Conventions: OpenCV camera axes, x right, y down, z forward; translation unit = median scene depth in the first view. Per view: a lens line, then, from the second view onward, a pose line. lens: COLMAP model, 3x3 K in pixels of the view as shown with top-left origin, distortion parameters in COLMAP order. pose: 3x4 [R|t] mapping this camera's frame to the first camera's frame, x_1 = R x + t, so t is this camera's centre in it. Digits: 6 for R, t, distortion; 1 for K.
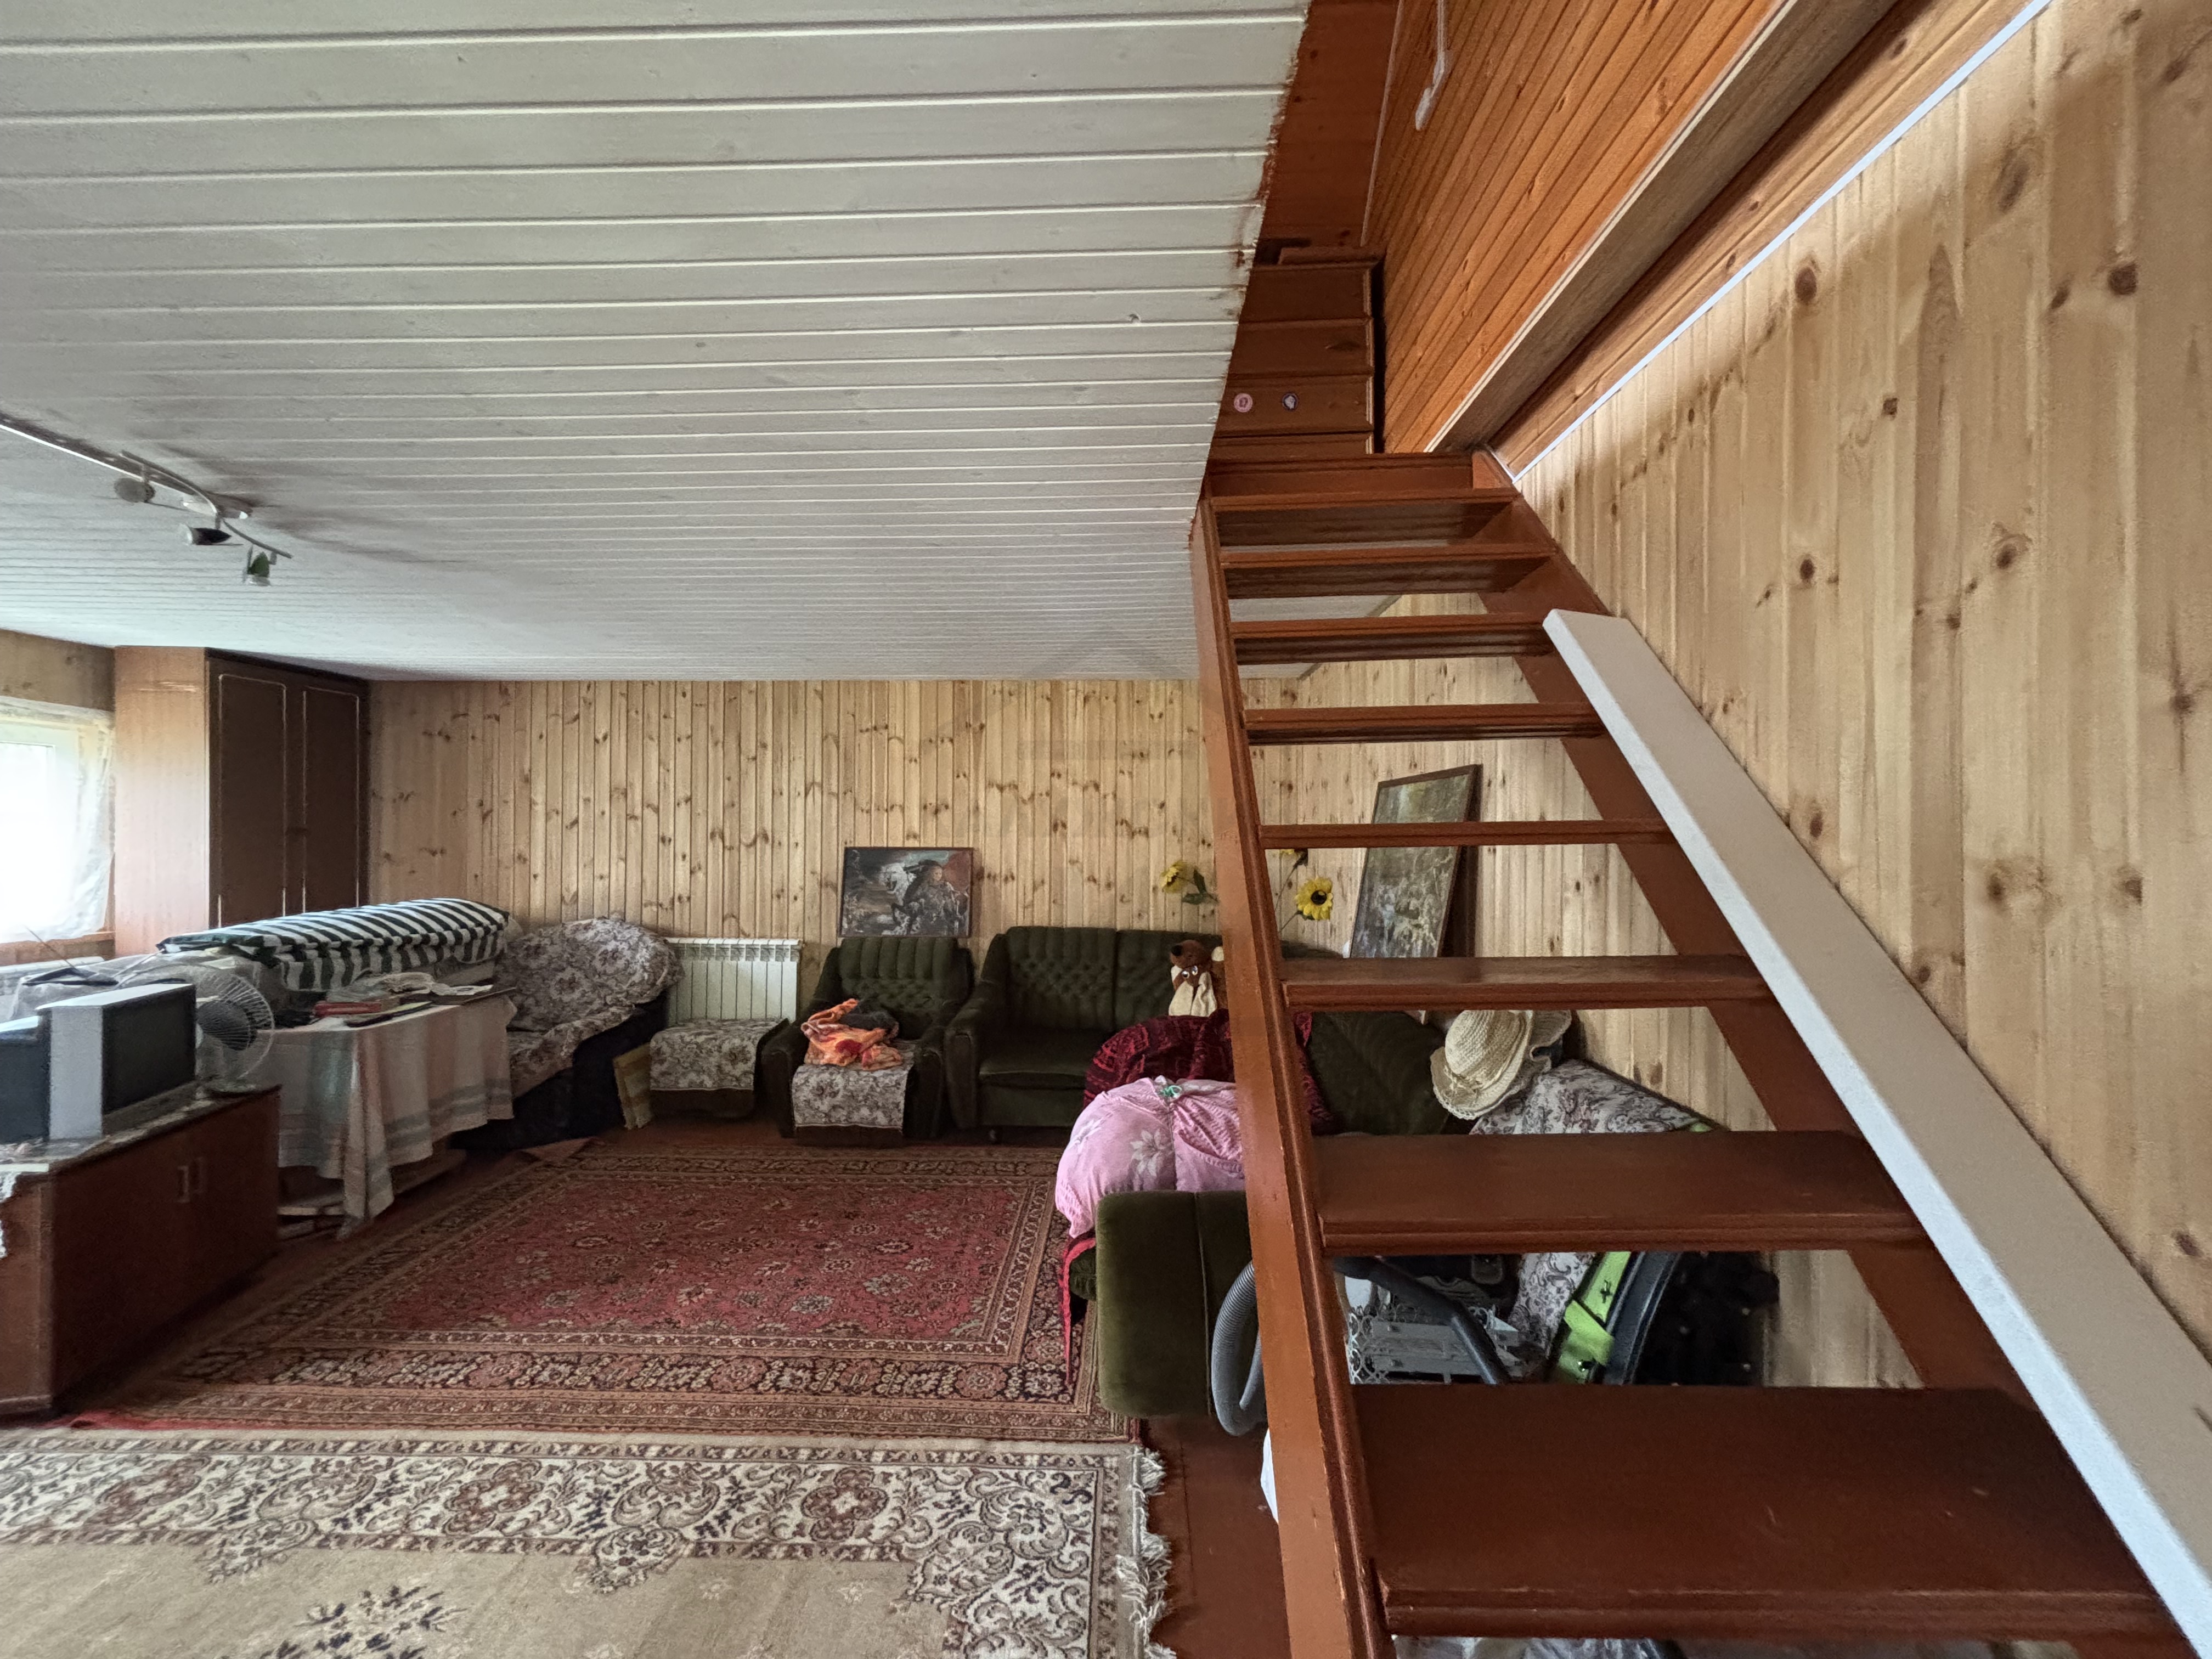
lens RADIAL K [[893.8, 0, 1103.3], [0, 893.8, 829.1], [0, 0, 1]] dist [0.000593, 0.000633]
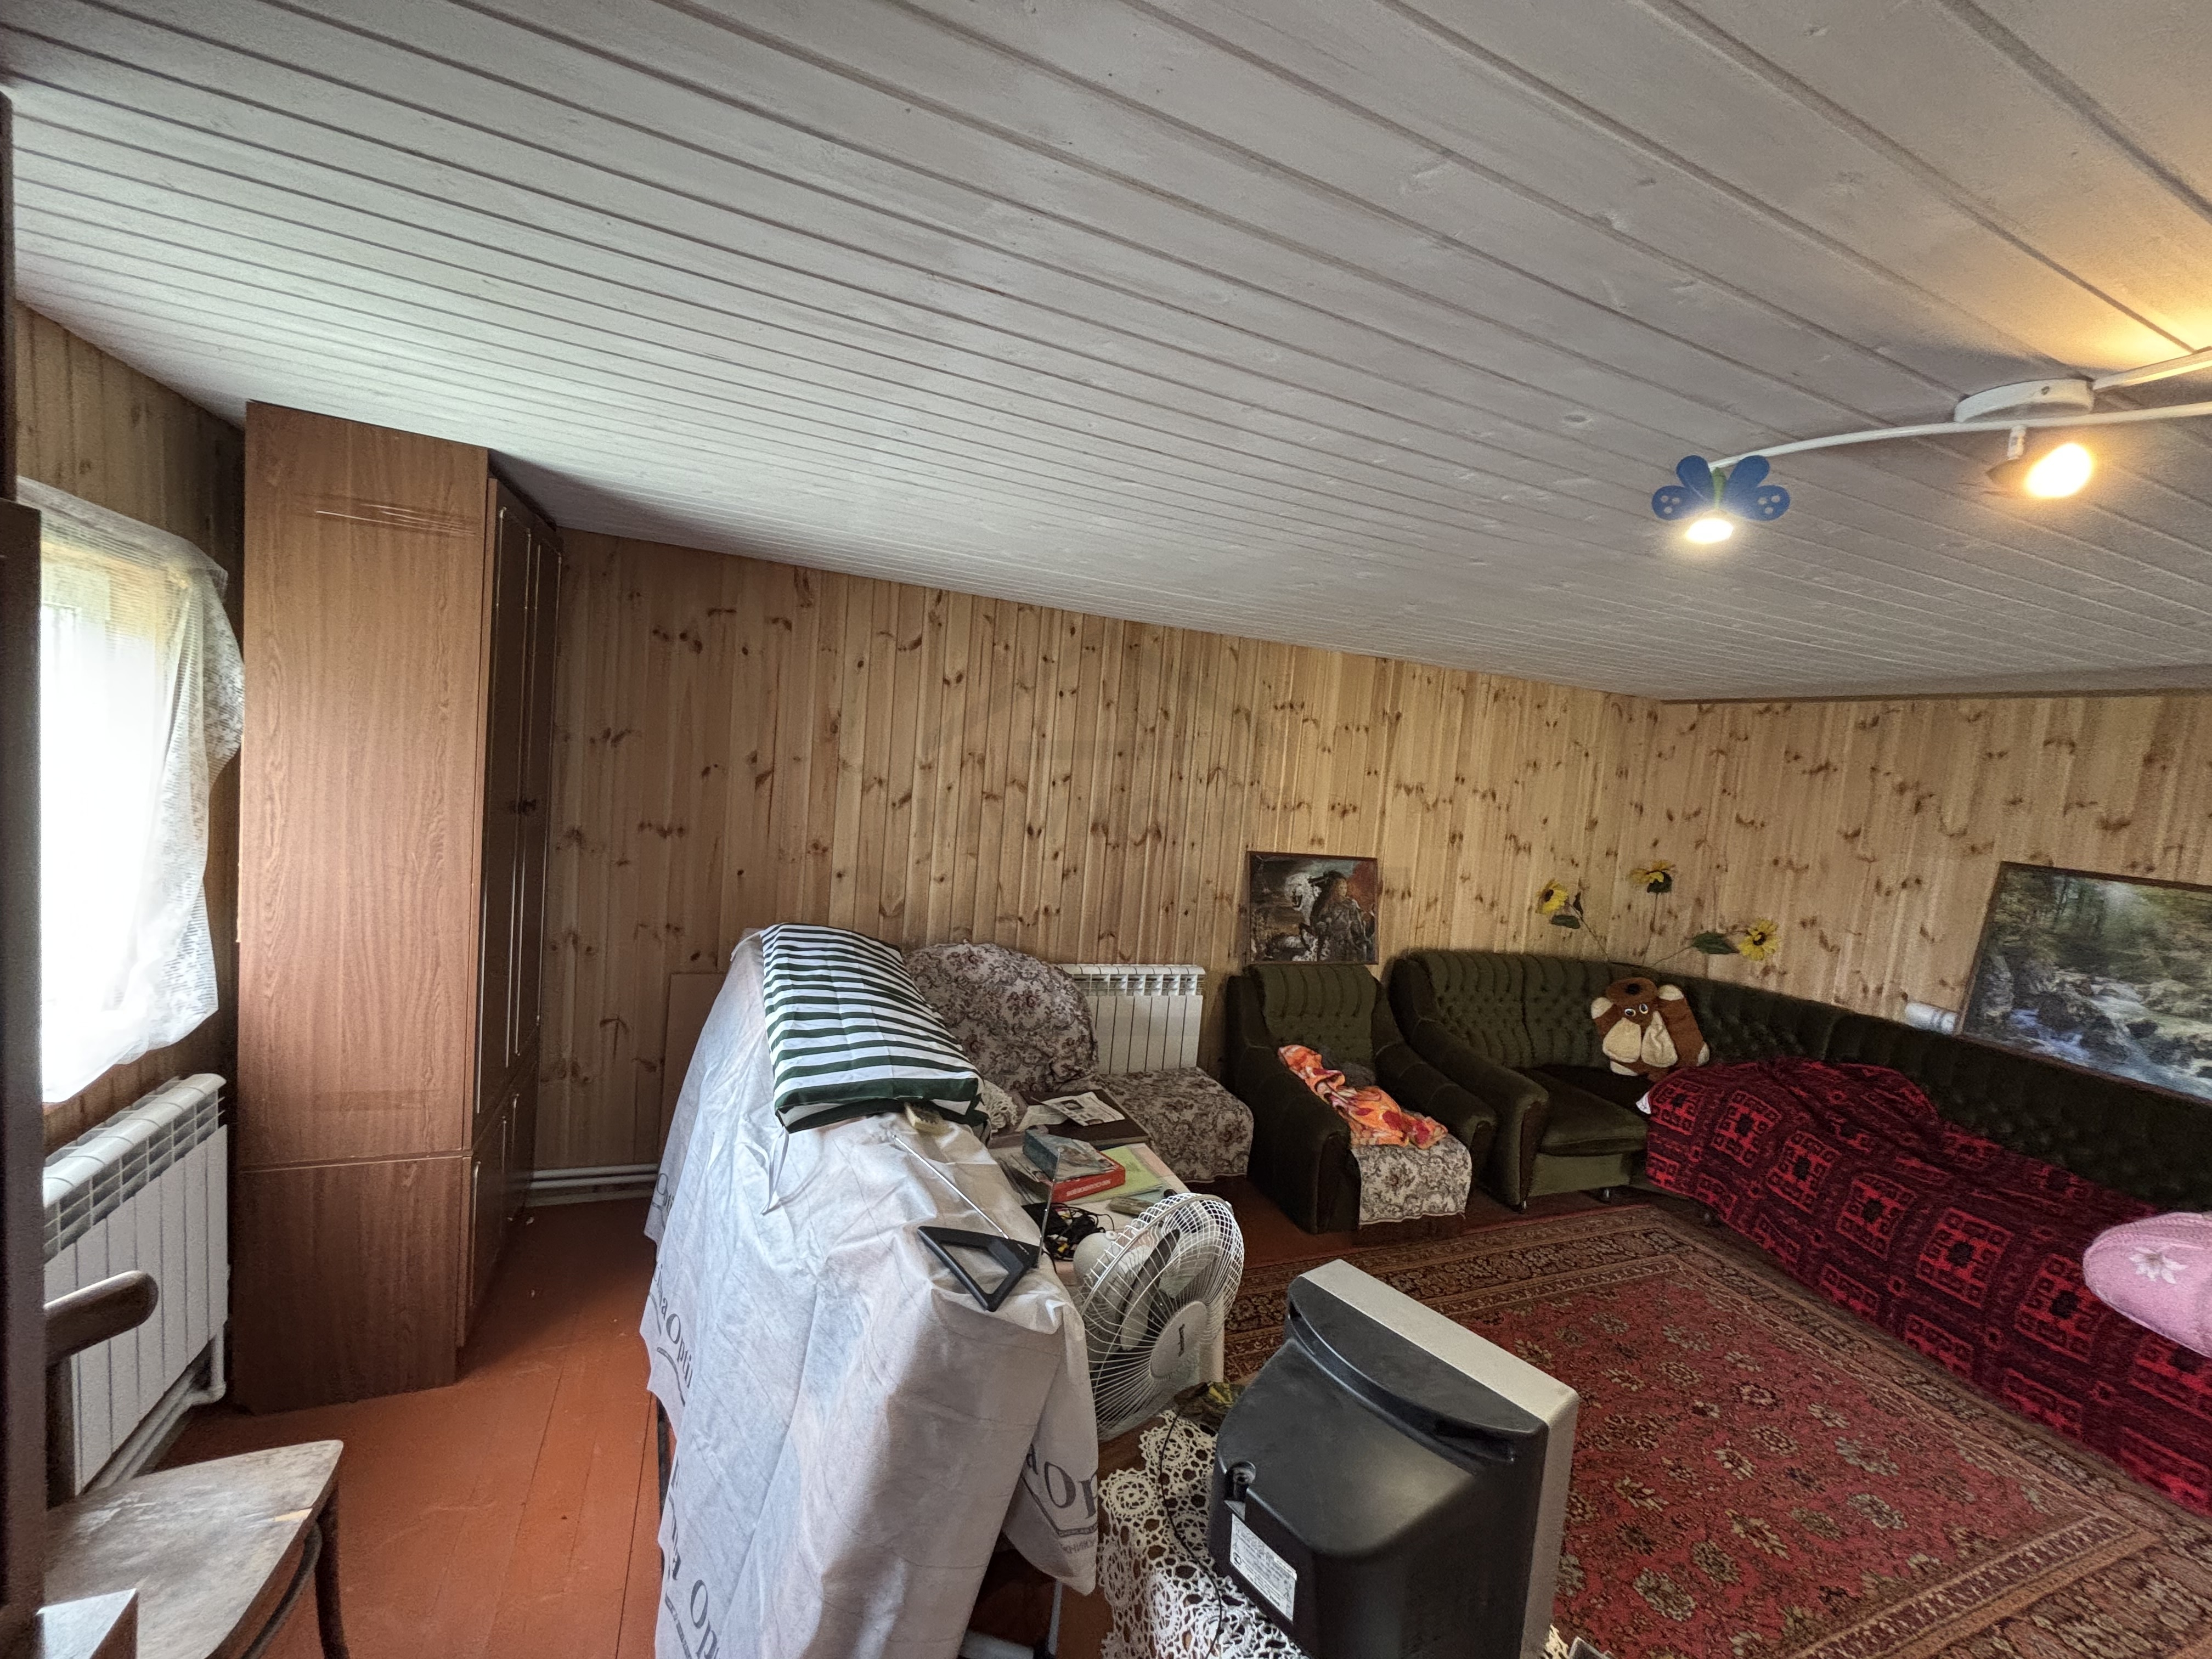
lens RADIAL K [[893.8, 0, 1102.5], [0, 893.8, 826.3], [0, 0, 1]] dist [0.000593, 0.000633]
pose [[0.912577, 0.049231, 0.405931, -0.839465], [-0.092216, 0.991930, 0.087011, -0.067869], [-0.398371, -0.116838, 0.909752, 0.373394]]
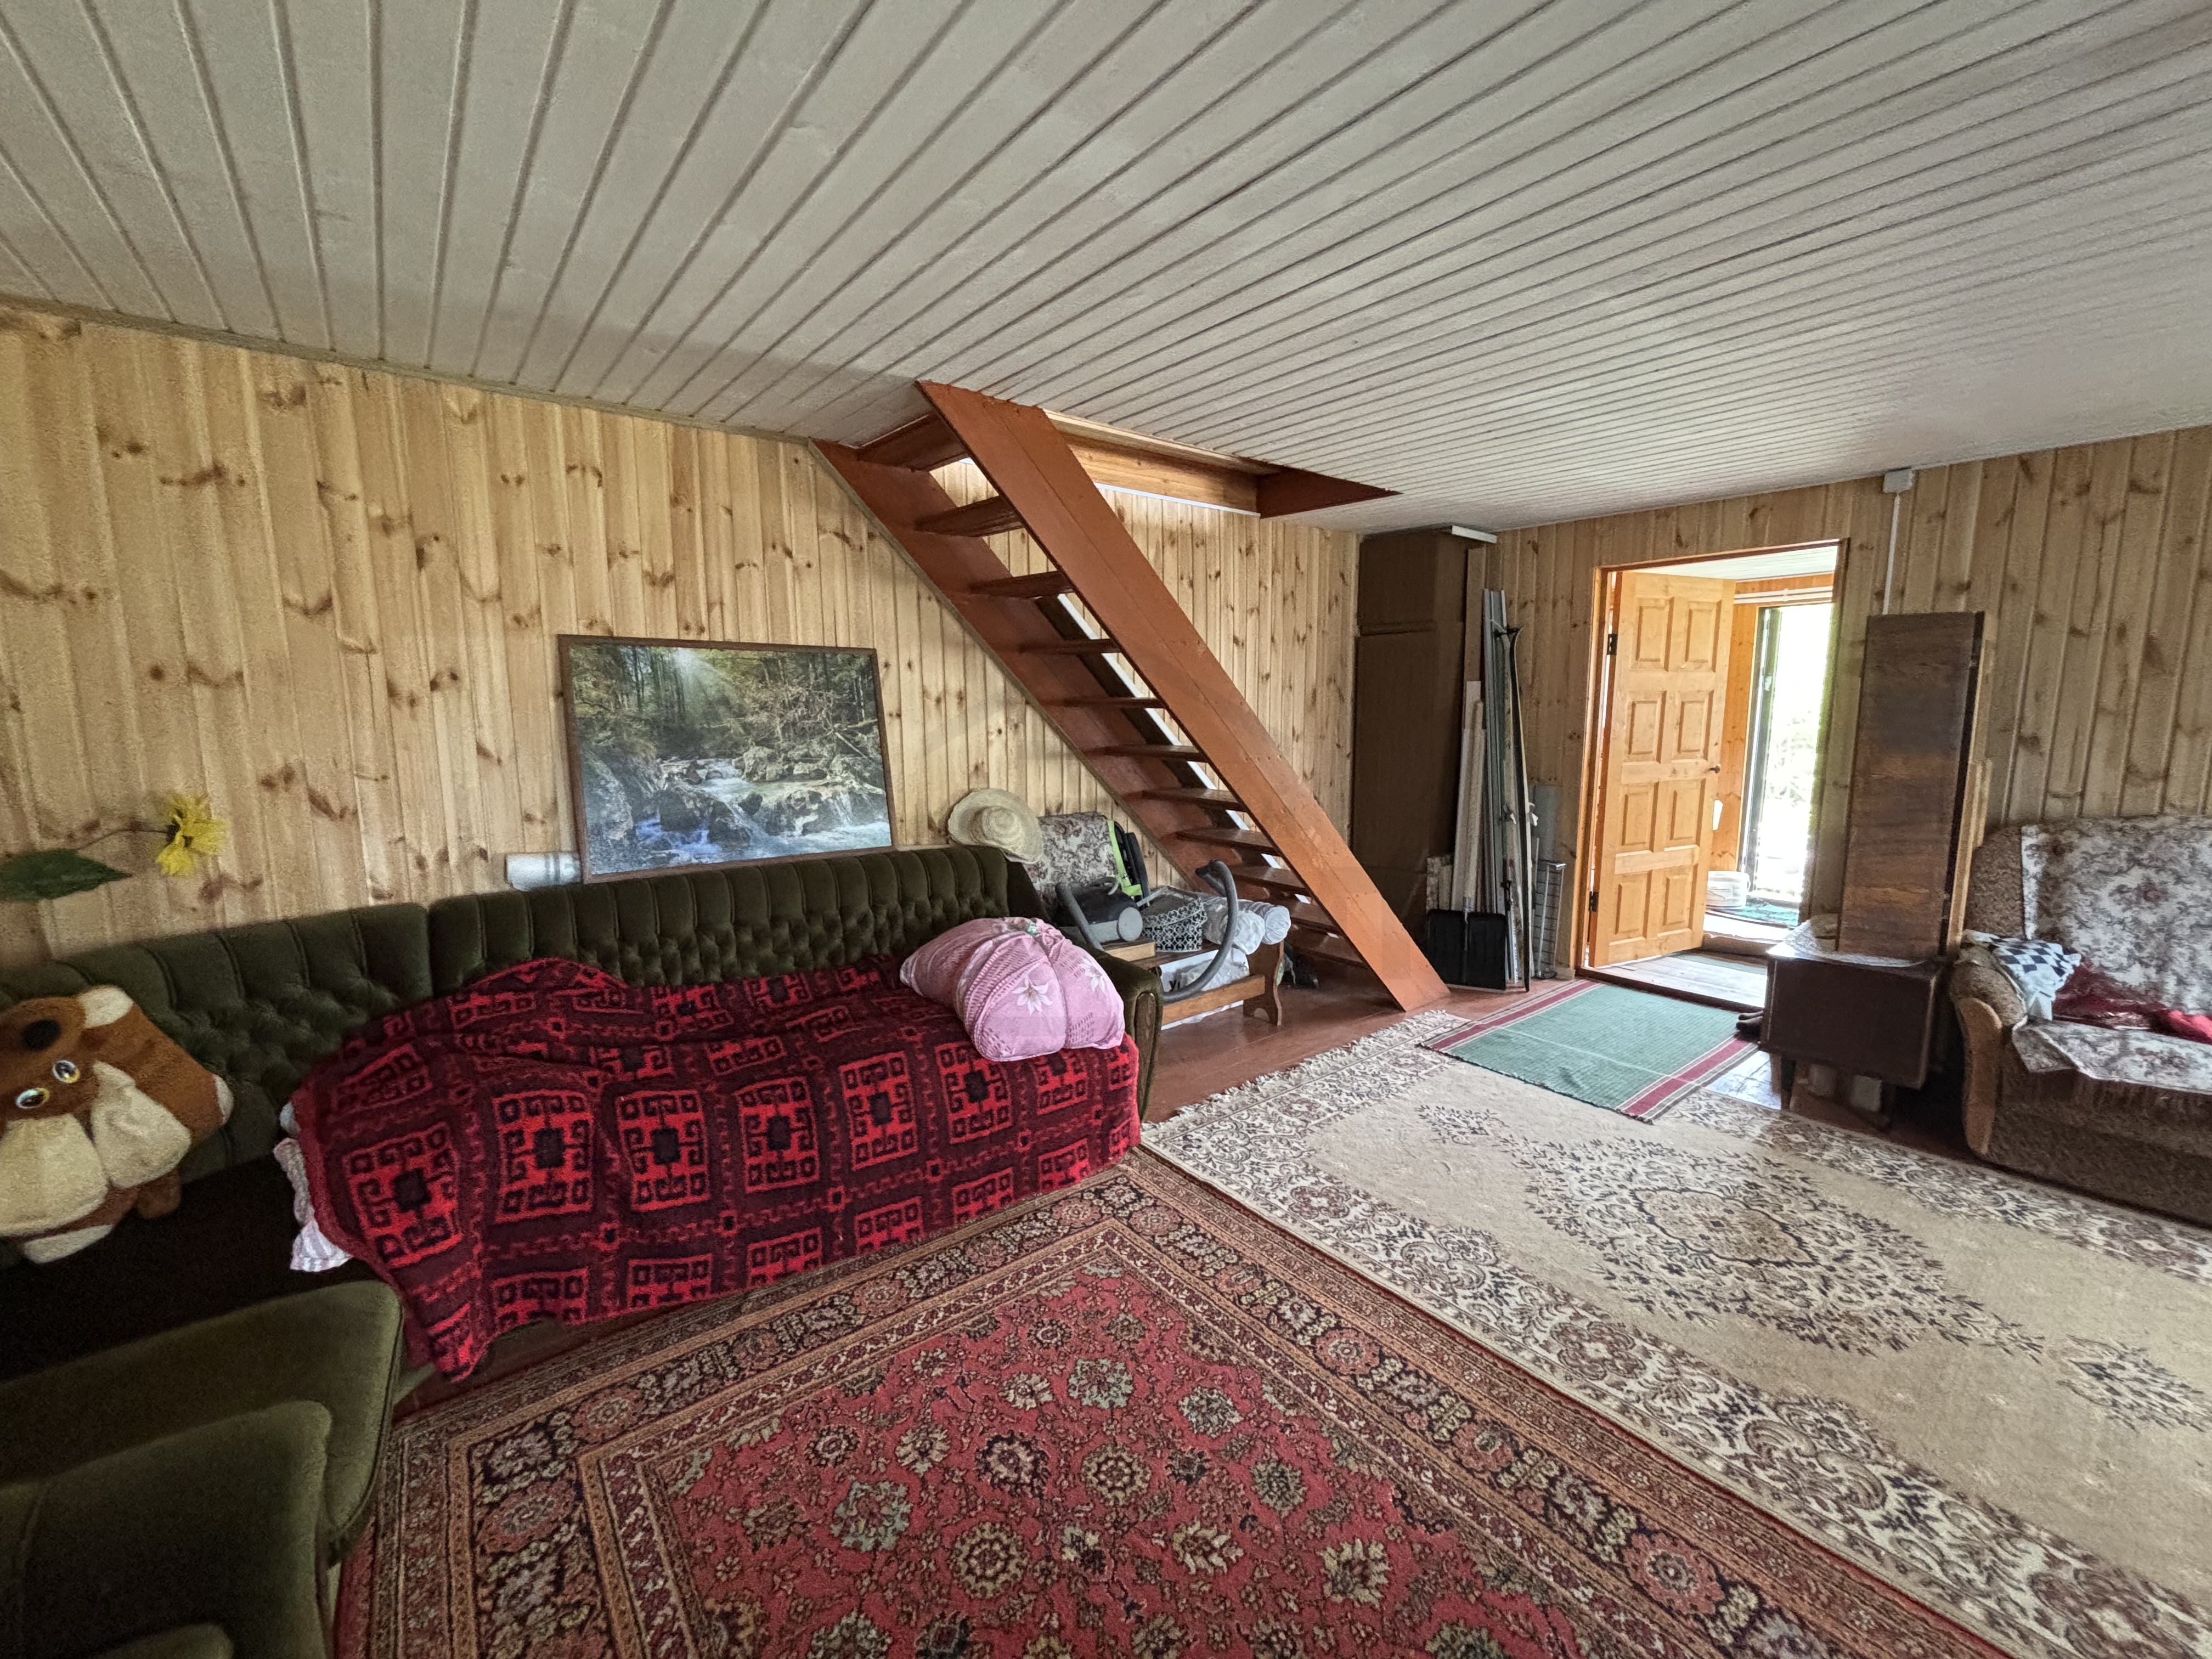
lens RADIAL K [[893.8, 0, 1103.1], [0, 893.8, 830.0], [0, 0, 1]] dist [0.000593, 0.000633]
pose [[-0.642651, -0.106166, 0.758767, -0.454993], [-0.001697, 0.990548, 0.137159, 0.005920], [-0.766157, 0.086858, -0.636757, 0.898350]]
